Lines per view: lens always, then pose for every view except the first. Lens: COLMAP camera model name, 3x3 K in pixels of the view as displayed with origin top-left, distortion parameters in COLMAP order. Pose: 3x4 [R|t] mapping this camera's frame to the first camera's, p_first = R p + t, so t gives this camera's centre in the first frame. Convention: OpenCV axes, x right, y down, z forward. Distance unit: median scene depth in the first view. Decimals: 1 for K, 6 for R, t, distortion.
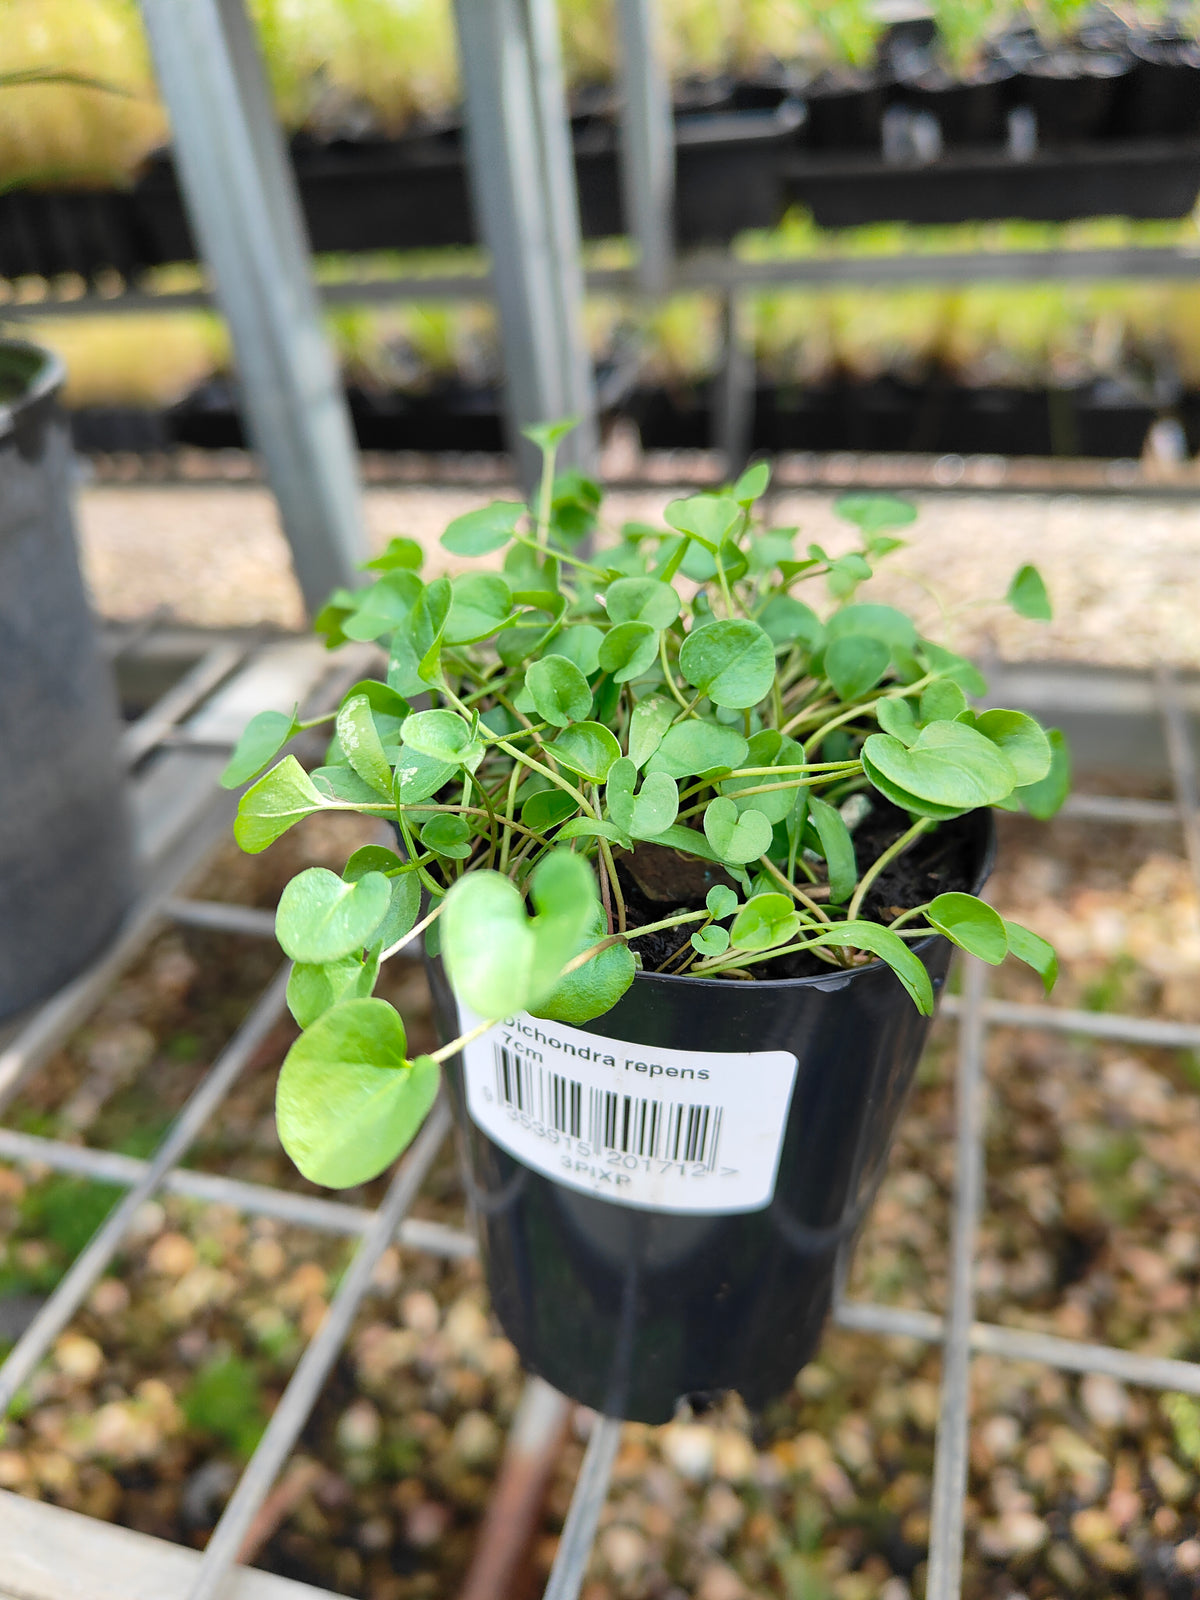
lens RADIAL K [[1222.0, 0, 585.8], [0, 1222.0, 795.3], [0, 0, 1]] dist [-0.011972, -0.007588]
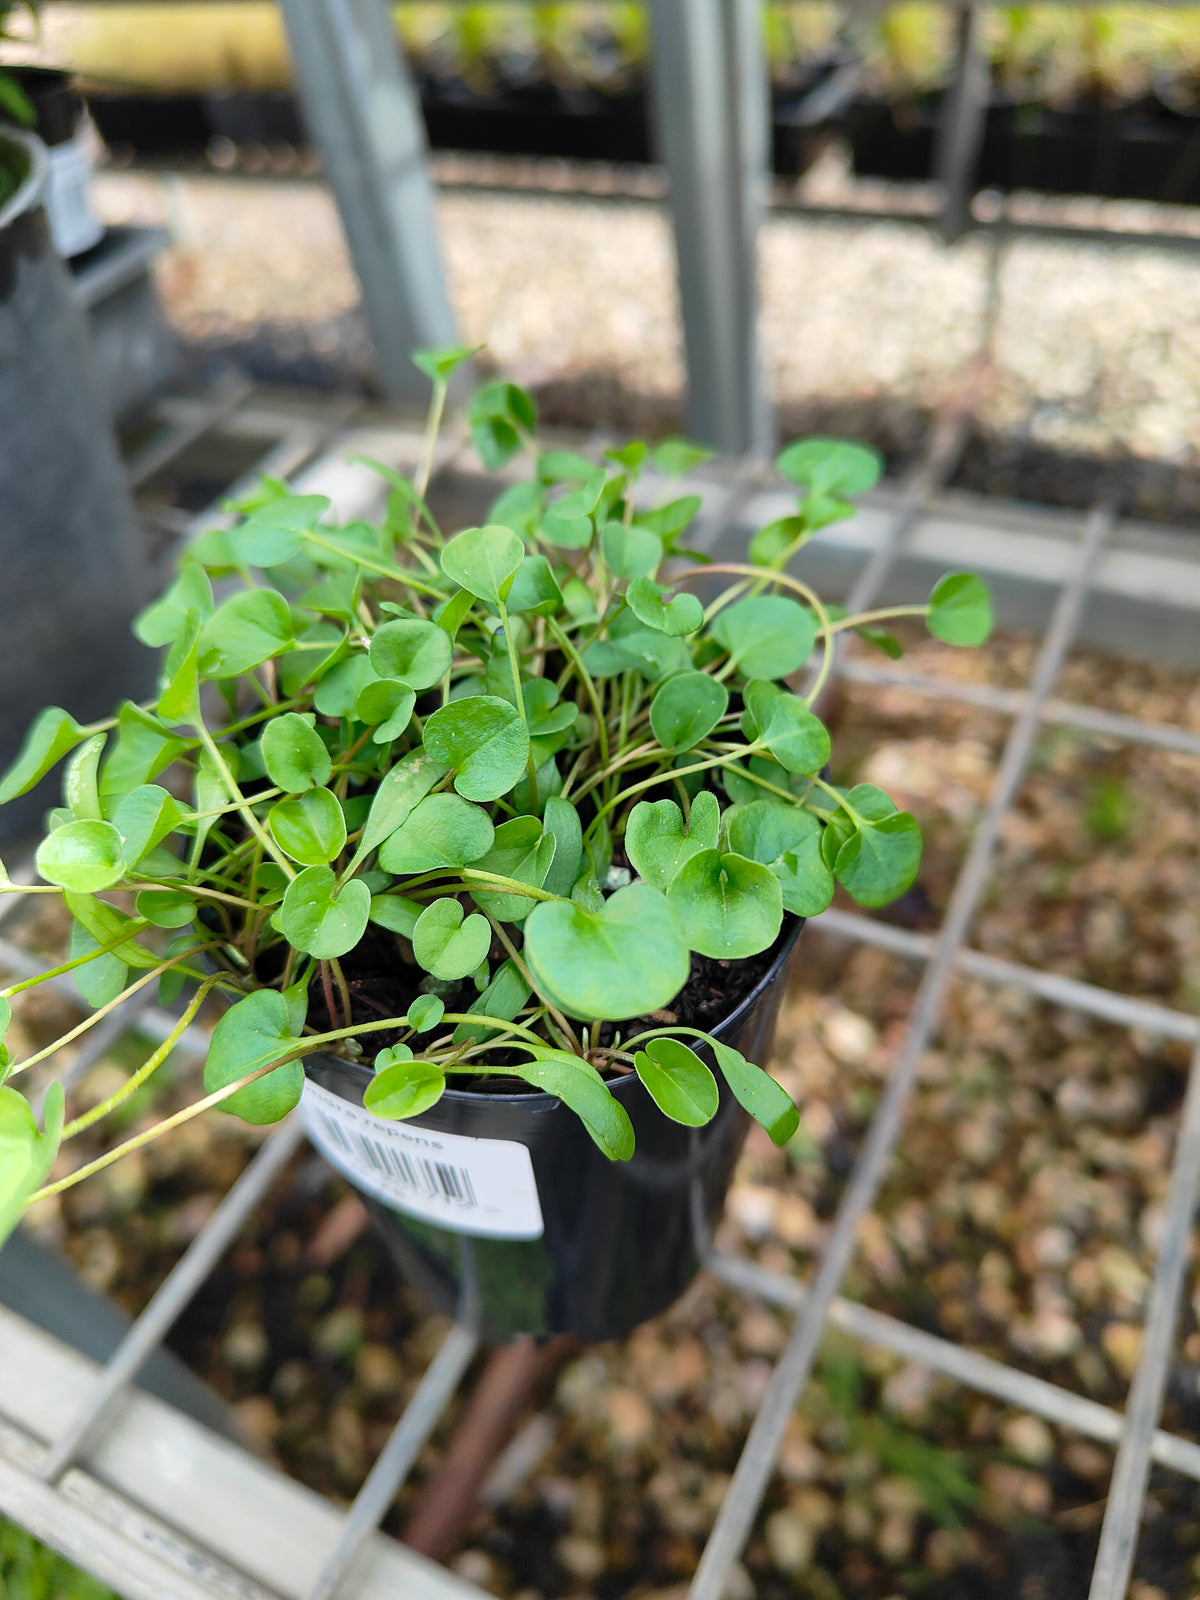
lens RADIAL K [[1226.7, 0, 600.0], [0, 1226.7, 800.0], [0, 0, 1]] dist [-0.029608, 0.005279]
pose [[0.984133, 0.115049, -0.135074, 0.054034], [-0.081282, 0.969036, 0.233158, -0.046589], [0.157716, -0.218479, 0.963012, 0.022503]]
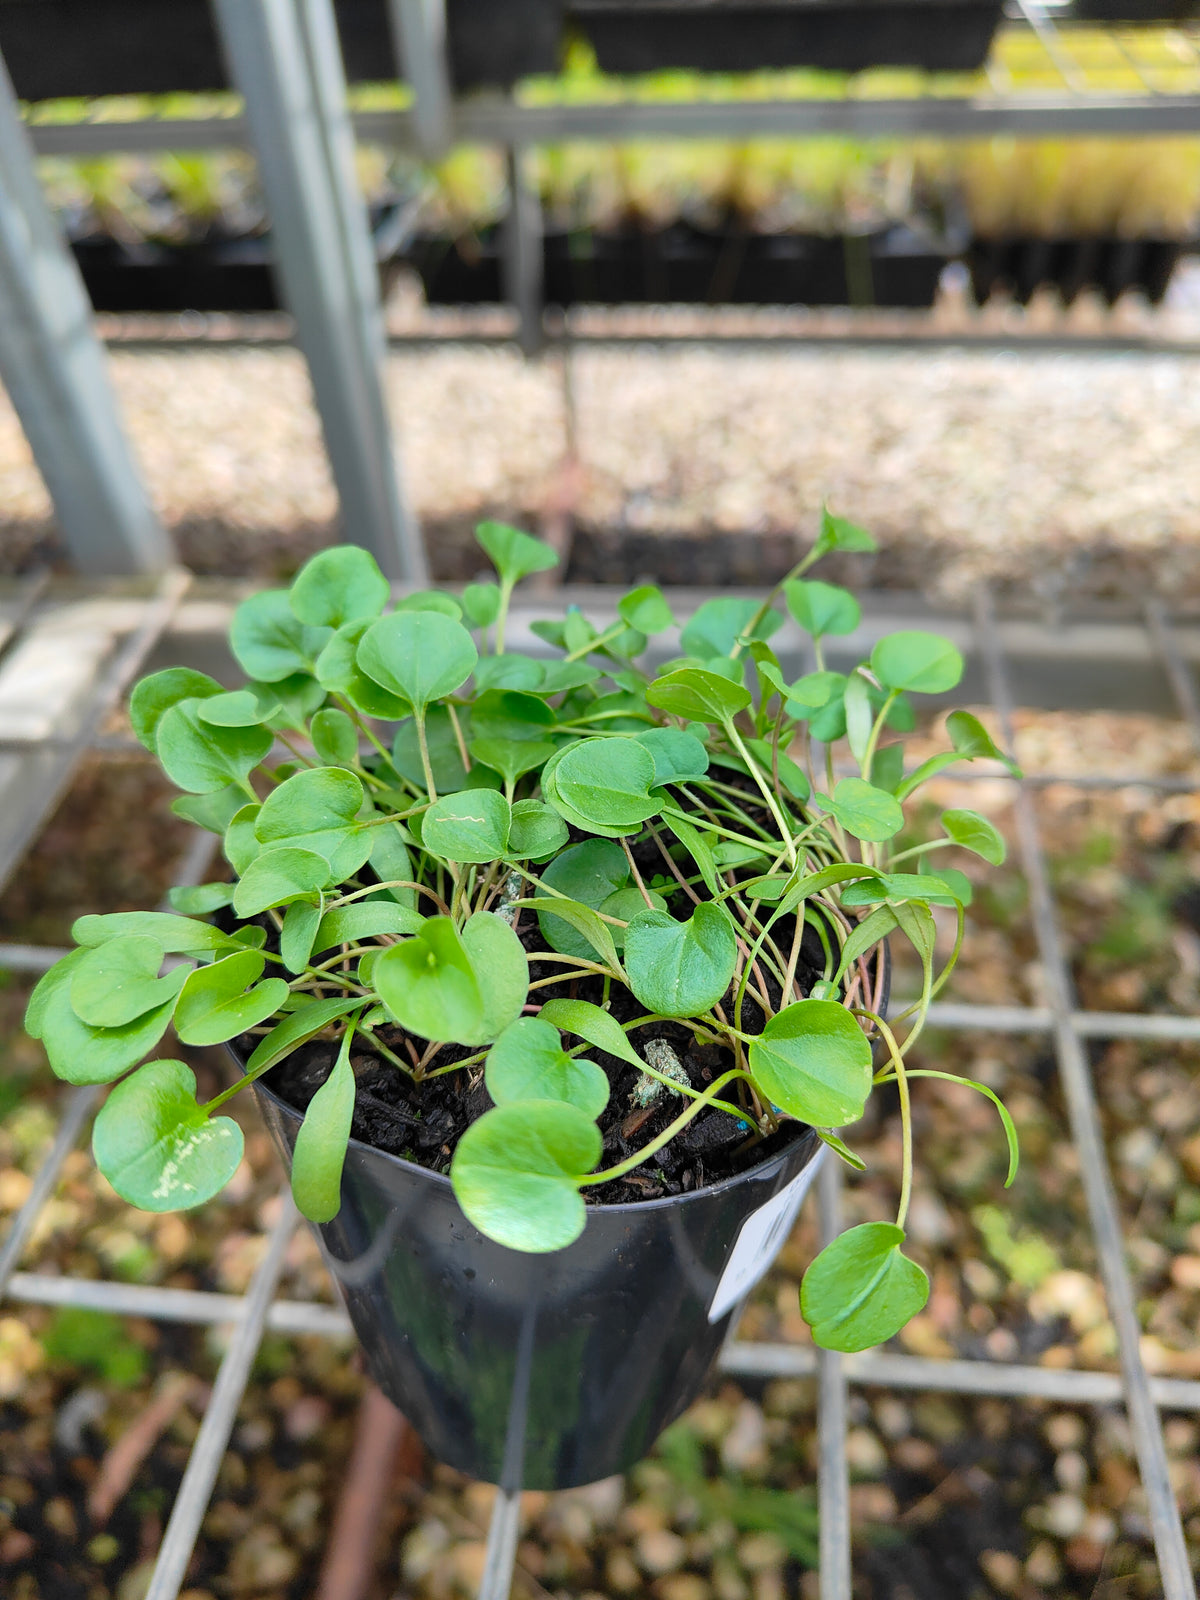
lens RADIAL K [[1226.7, 0, 600.0], [0, 1226.7, 800.0], [0, 0, 1]] dist [-0.029608, 0.005279]
pose [[0.984381, -0.081401, 0.156104, -0.003329], [0.058728, 0.987729, 0.144717, -0.050084], [-0.165969, -0.133289, 0.977082, 0.018083]]
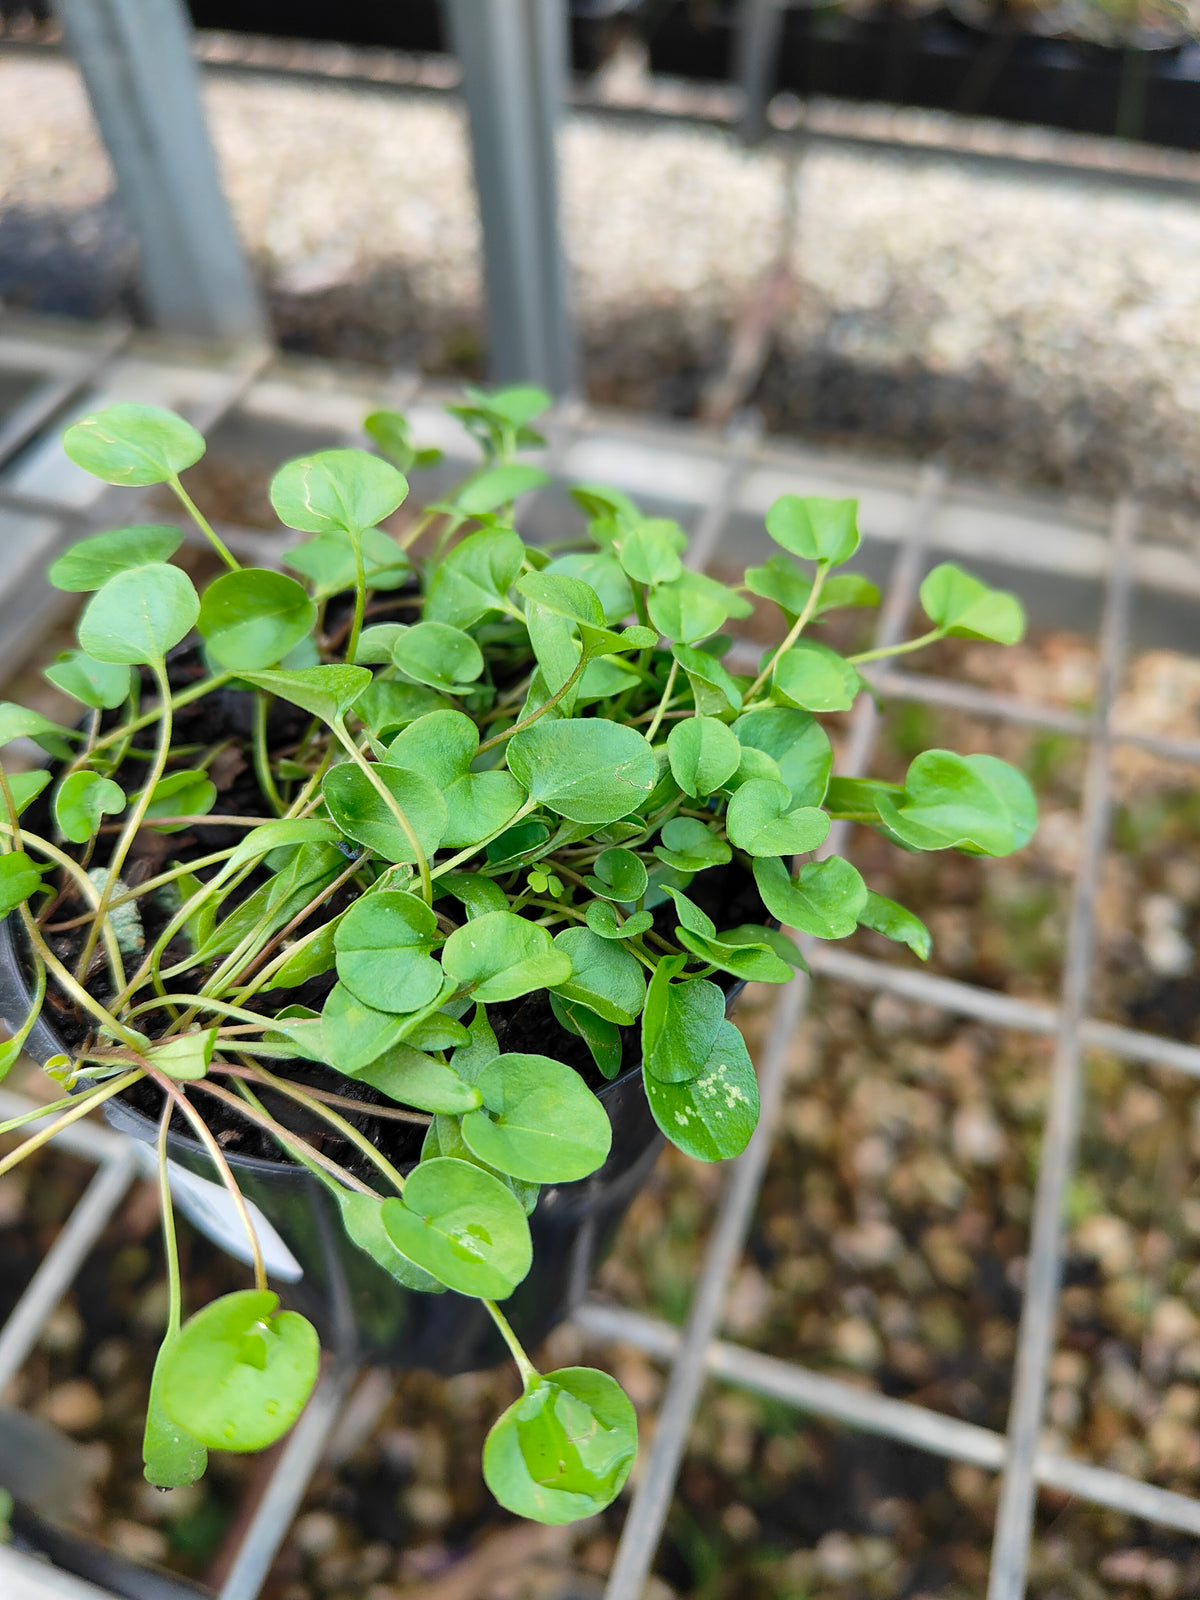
lens RADIAL K [[1234.5, 0, 604.8], [0, 1234.5, 792.7], [0, 0, 1]] dist [-0.033578, 0.002952]
pose [[0.996171, 0.081350, 0.032028, 0.042207], [-0.087117, 0.954481, 0.285266, -0.061600], [-0.007364, -0.286964, 0.957913, 0.051620]]
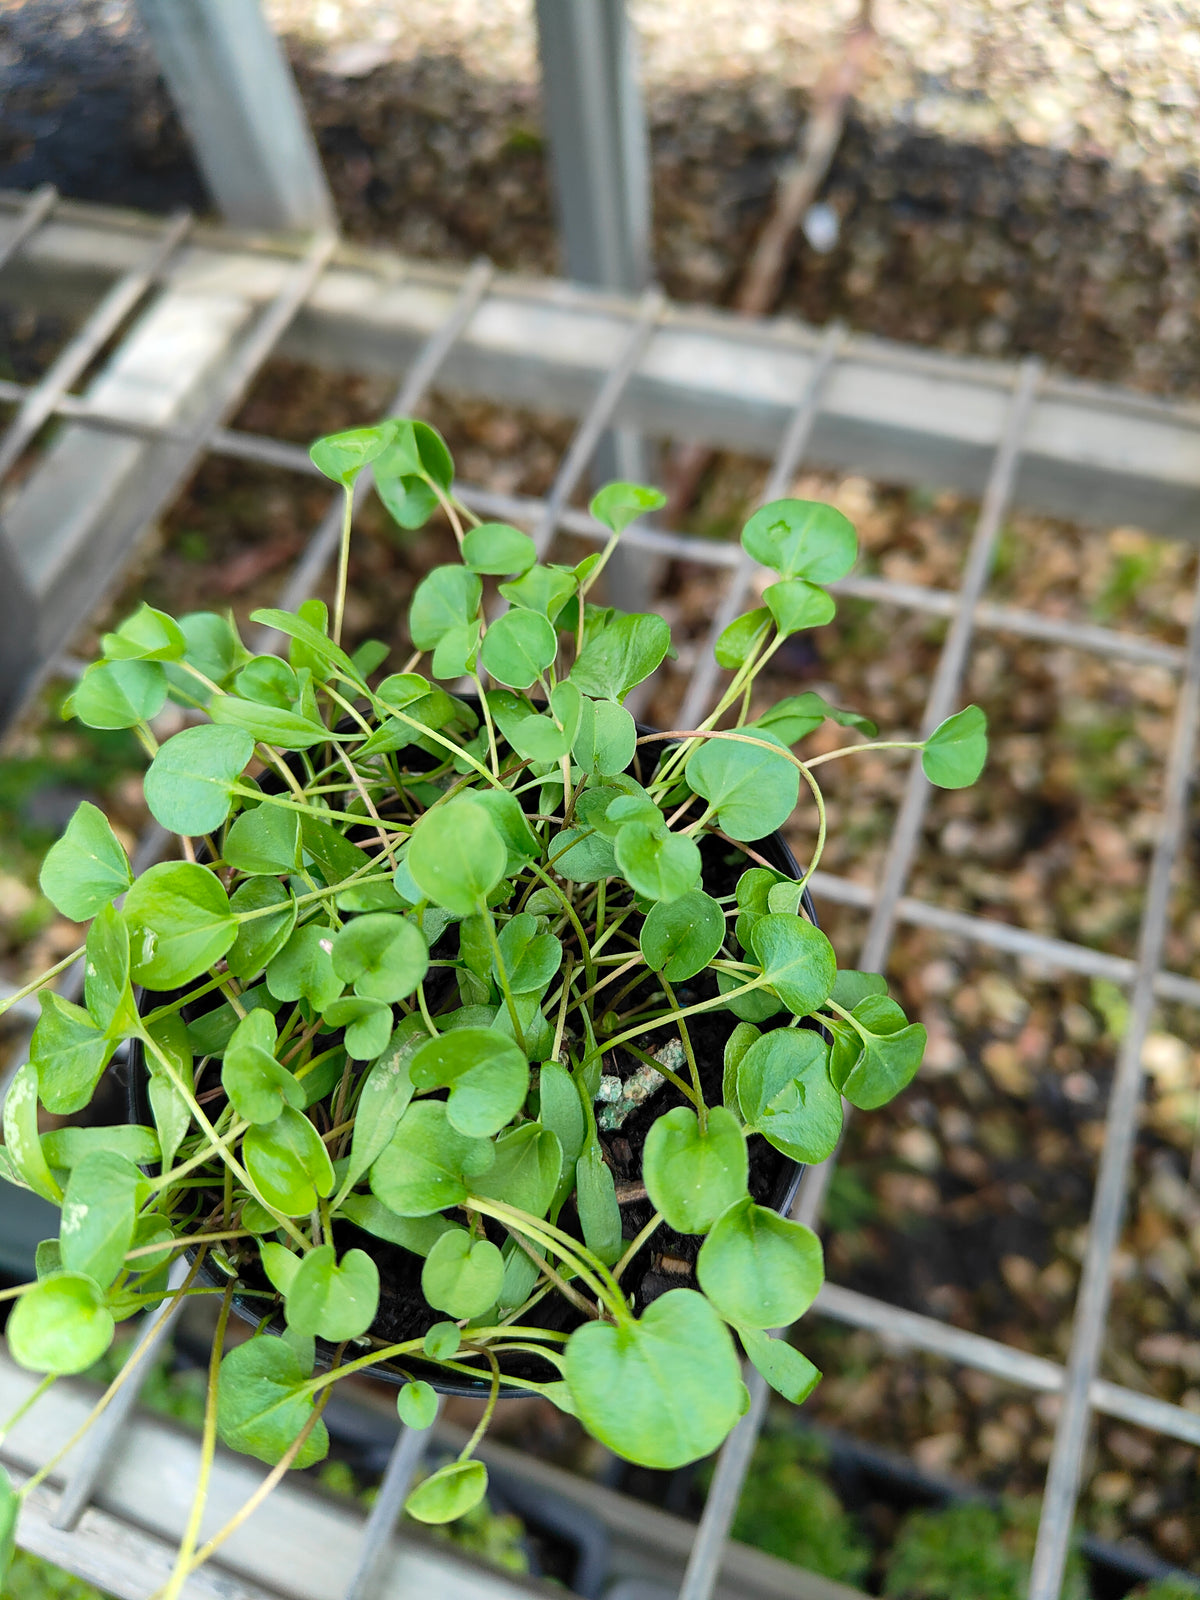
lens RADIAL K [[1221.9, 0, 597.2], [0, 1221.9, 806.6], [0, 0, 1]] dist [-0.033989, 0.008395]
pose [[0.997737, 0.065610, -0.014677, 0.032542], [-0.051415, 0.885270, 0.462227, -0.104107], [0.043320, -0.460426, 0.886640, 0.060663]]
